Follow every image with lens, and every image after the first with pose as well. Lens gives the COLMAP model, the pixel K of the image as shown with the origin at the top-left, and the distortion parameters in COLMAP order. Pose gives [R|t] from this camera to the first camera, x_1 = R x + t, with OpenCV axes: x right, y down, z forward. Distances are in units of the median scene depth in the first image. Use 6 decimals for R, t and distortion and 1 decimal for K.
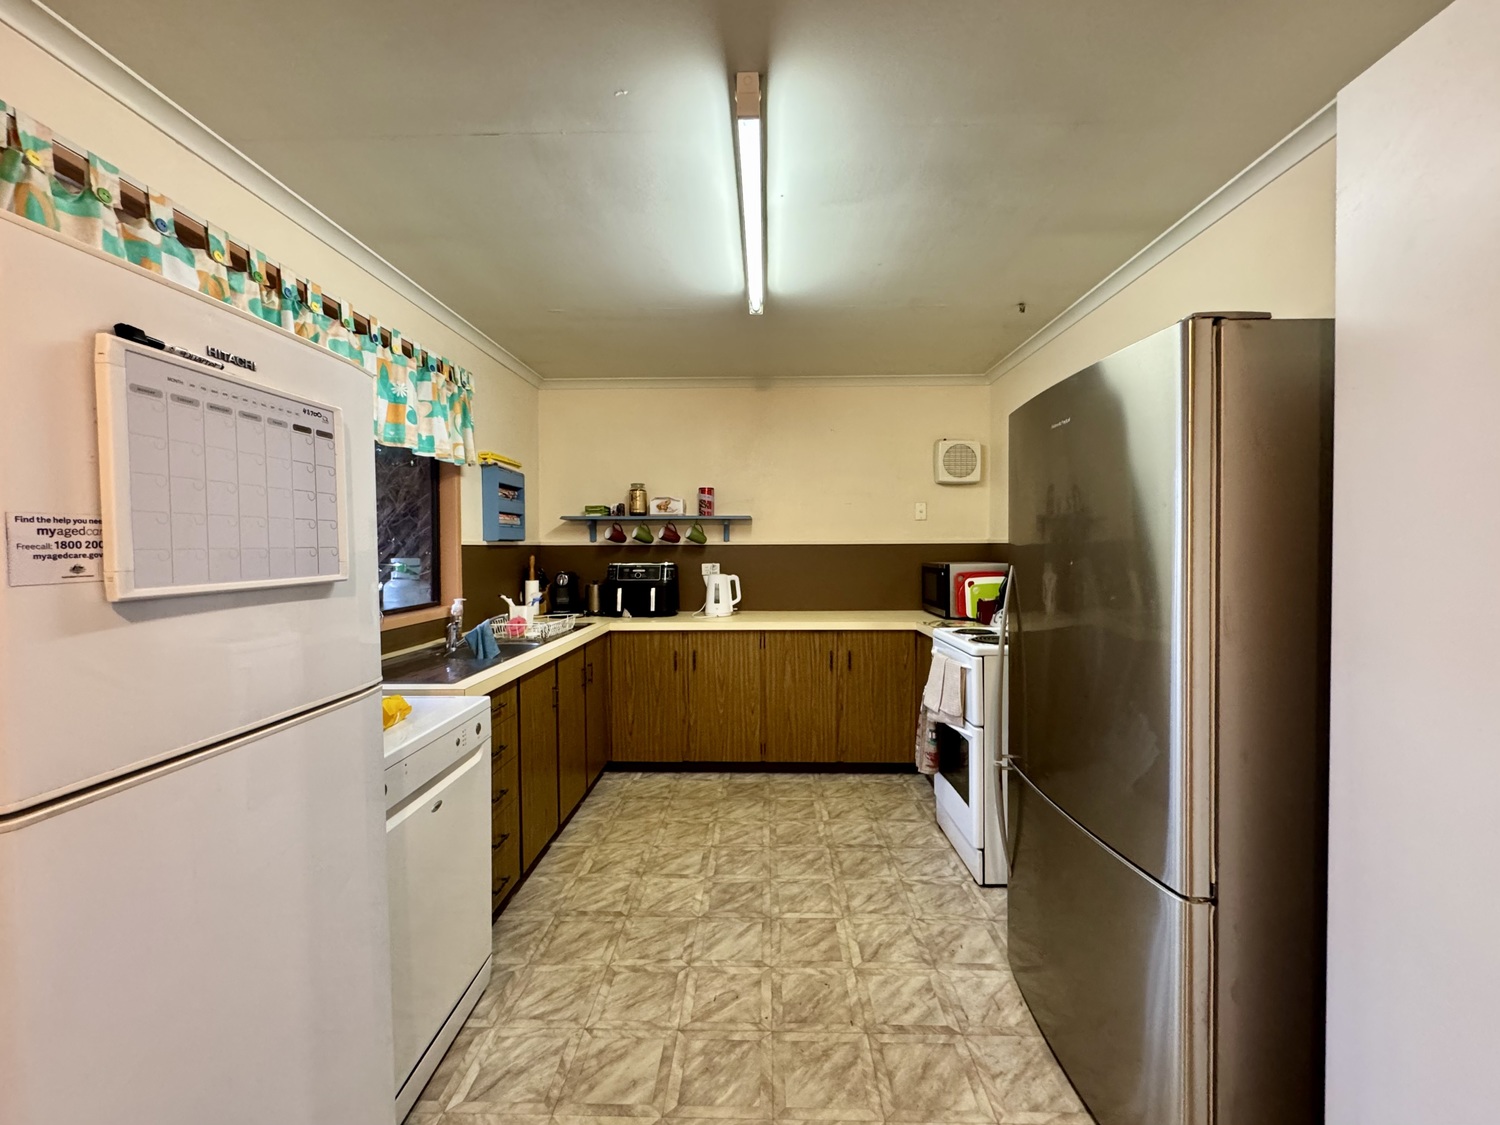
lens RADIAL K [[613.6, 0, 744.3], [0, 613.6, 559.5], [0, 0, 1]] dist [-0.002404, 0.000013]
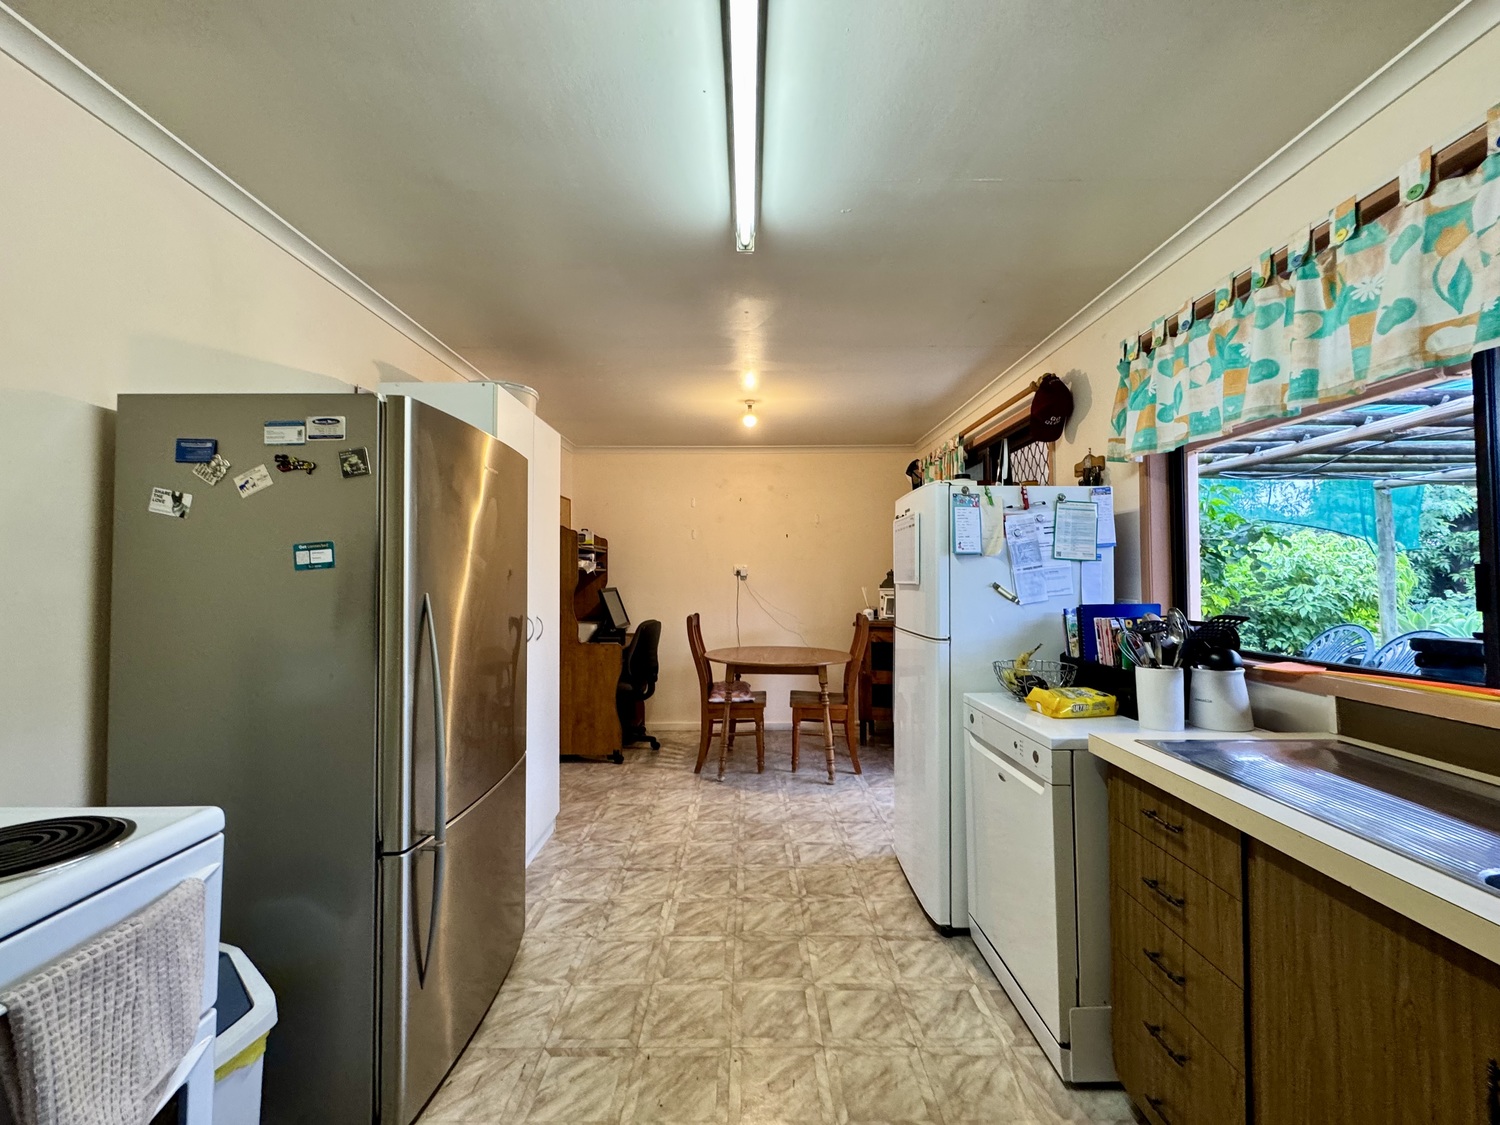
lens RADIAL K [[613.6, 0, 744.3], [0, 613.6, 559.5], [0, 0, 1]] dist [-0.002404, 0.000013]
pose [[-0.999443, 0.006514, -0.032729, 0.030796], [0.006934, 0.999895, -0.012747, -0.013811], [0.032643, -0.012967, -0.999383, 1.222459]]
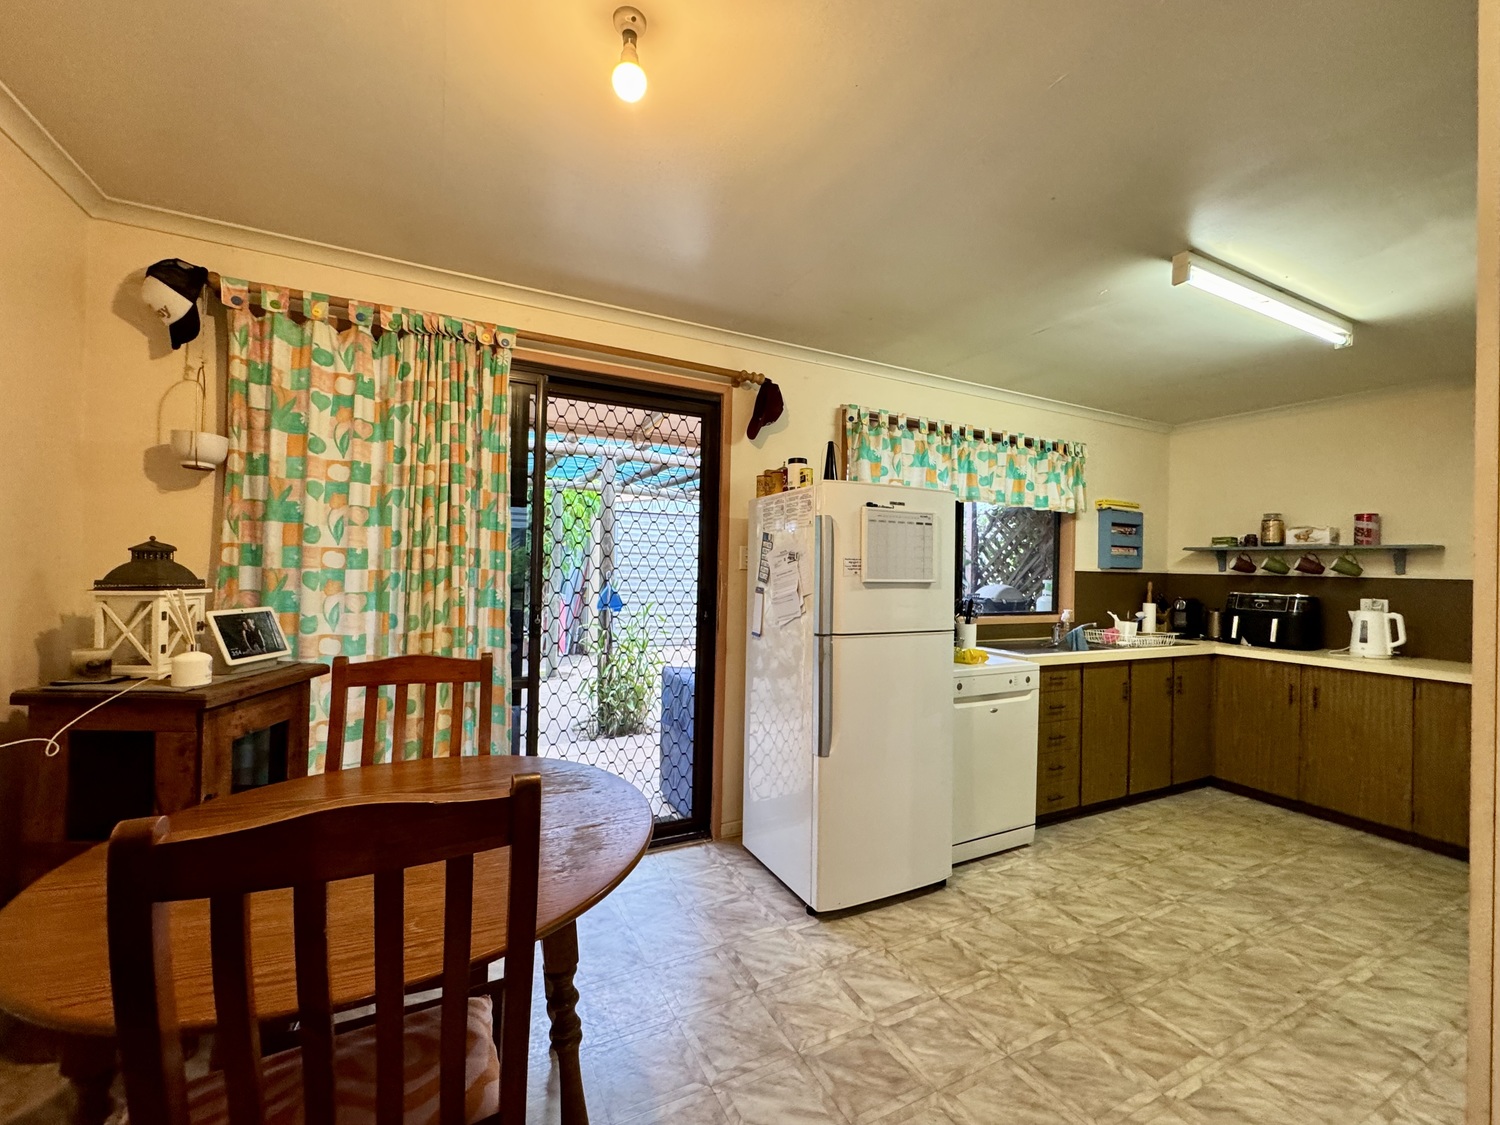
lens RADIAL K [[605.0, 0, 768.3], [0, 605.0, 560.6], [0, 0, 1]] dist [0.000346, 0.000082]
pose [[0.500405, 0.007411, -0.865760, 0.402317], [-0.043843, 0.998897, -0.016790, 0.006184], [0.864681, 0.046360, 0.500178, -0.285919]]
